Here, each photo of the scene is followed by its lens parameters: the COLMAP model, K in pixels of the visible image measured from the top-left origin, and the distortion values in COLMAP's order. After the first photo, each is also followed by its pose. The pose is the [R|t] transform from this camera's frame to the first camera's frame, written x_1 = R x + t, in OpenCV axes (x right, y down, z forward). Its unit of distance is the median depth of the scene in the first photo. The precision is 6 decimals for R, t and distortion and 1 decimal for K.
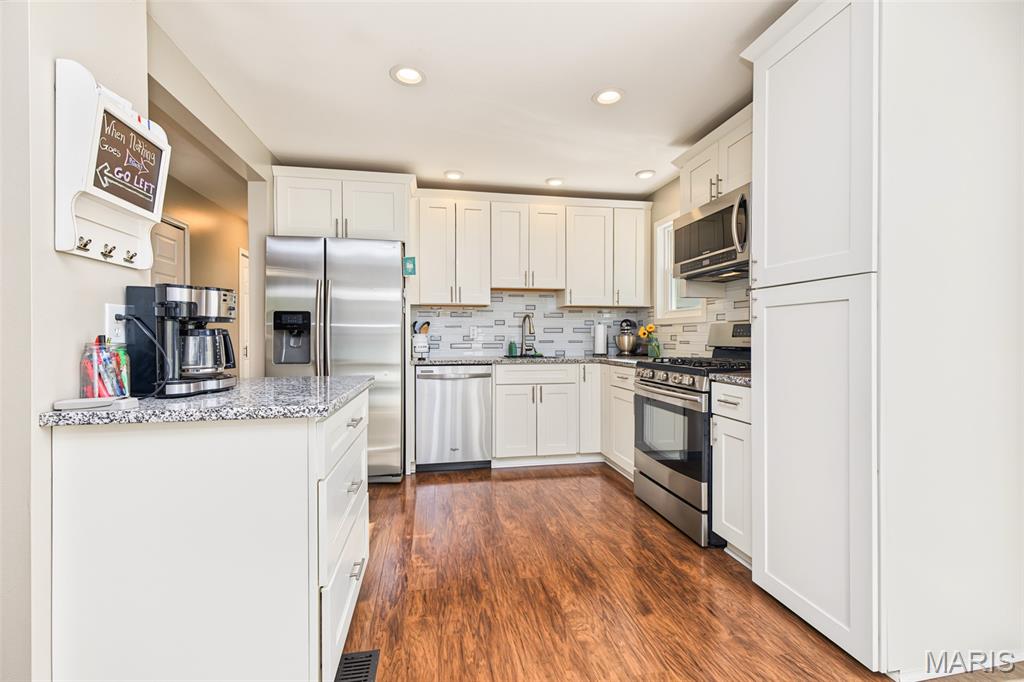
lens RADIAL K [[435.0, 0, 512.0], [0, 435.0, 341.0], [0, 0, 1]] dist [0.021937, -0.000022]
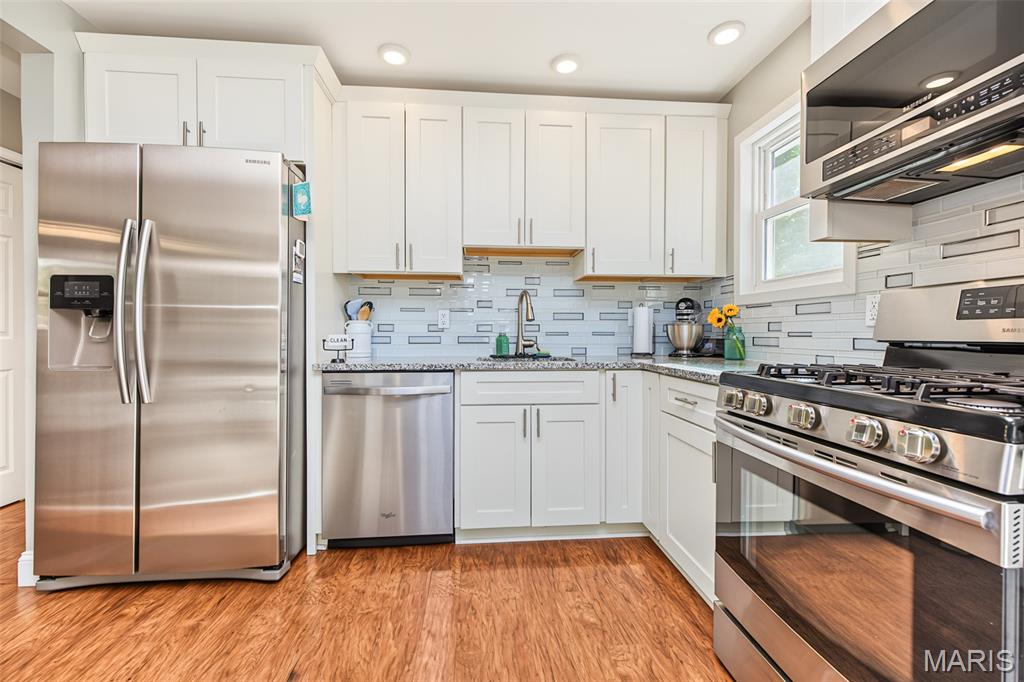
lens RADIAL K [[438.3, 0, 510.7], [0, 438.3, 336.2], [0, 0, 1]] dist [0.010741, -0.000204]
pose [[0.995768, 0.003296, -0.091839, 0.076981], [-0.003453, 0.999993, -0.001544, 0.006879], [0.091833, 0.001854, 0.995773, 0.378065]]
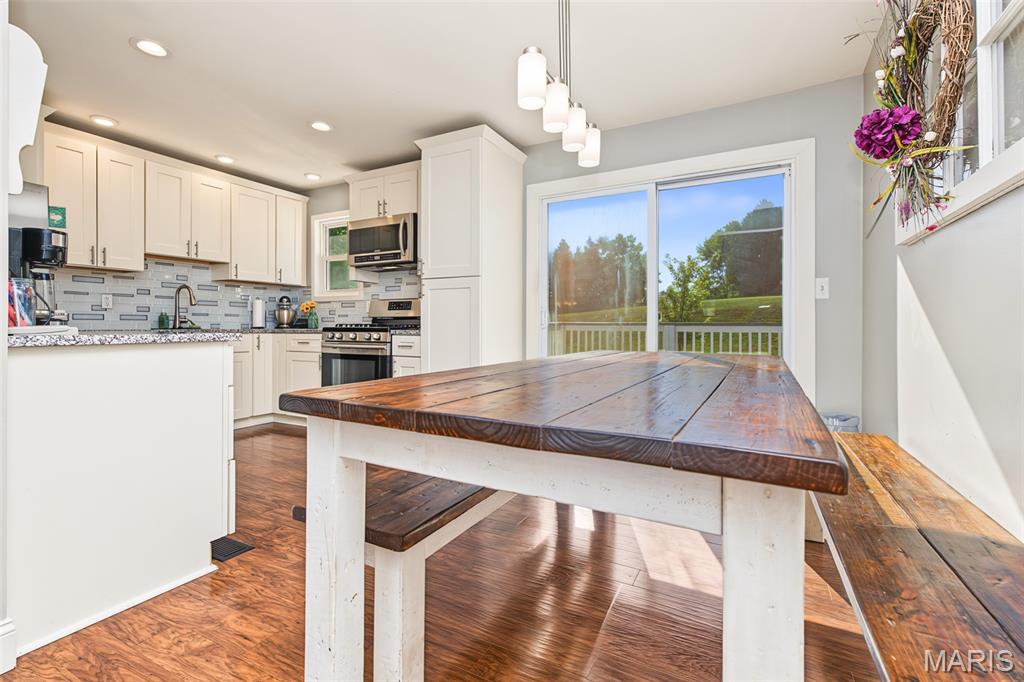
lens RADIAL K [[459.5, 0, 505.8], [0, 459.5, 327.3], [0, 0, 1]] dist [-0.000620, -0.000132]
pose [[0.633664, 0.002008, 0.773606, -0.312367], [0.002382, 0.999987, -0.004547, 0.040180], [-0.773605, 0.004724, 0.633651, -0.200525]]
